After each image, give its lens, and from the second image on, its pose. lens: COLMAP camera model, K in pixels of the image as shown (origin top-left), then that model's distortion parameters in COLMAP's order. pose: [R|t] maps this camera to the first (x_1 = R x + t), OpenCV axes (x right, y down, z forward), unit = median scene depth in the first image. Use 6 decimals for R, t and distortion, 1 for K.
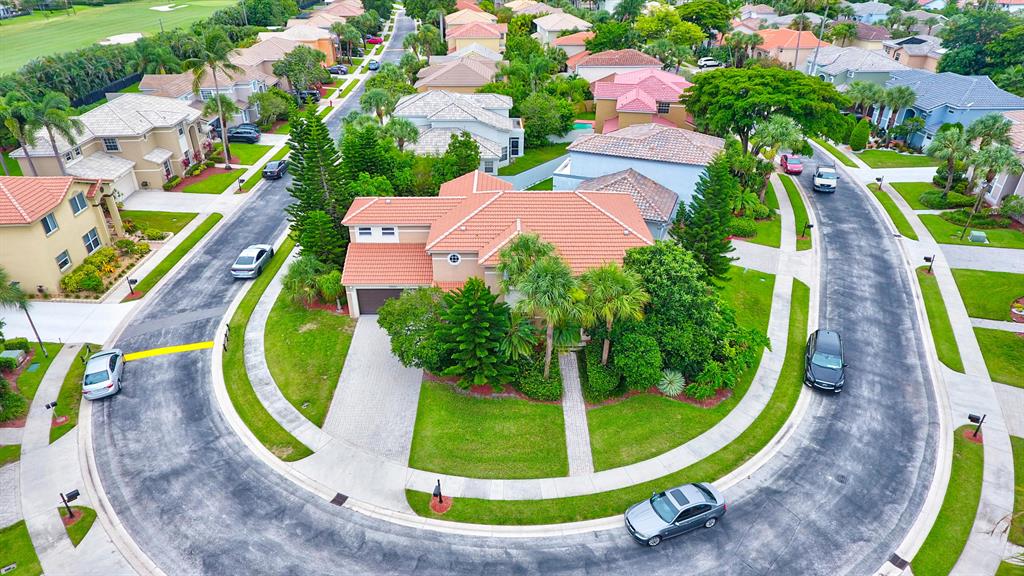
lens RADIAL K [[621.8, 0, 512.0], [0, 621.8, 288.0], [0, 0, 1]] dist [-0.003165, -0.000083]
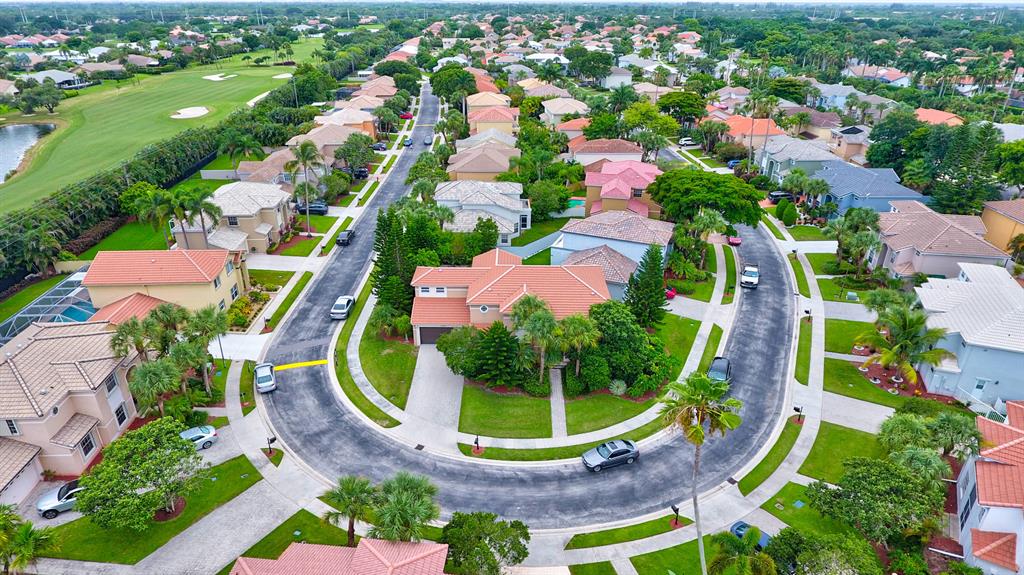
lens RADIAL K [[621.8, 0, 512.0], [0, 621.8, 287.5], [0, 0, 1]] dist [-0.003165, -0.000083]
pose [[0.999810, 0.011949, -0.015406, 0.001662], [-0.012993, 0.997494, -0.069545, 0.006852], [0.014536, 0.069732, 0.997460, -0.468236]]
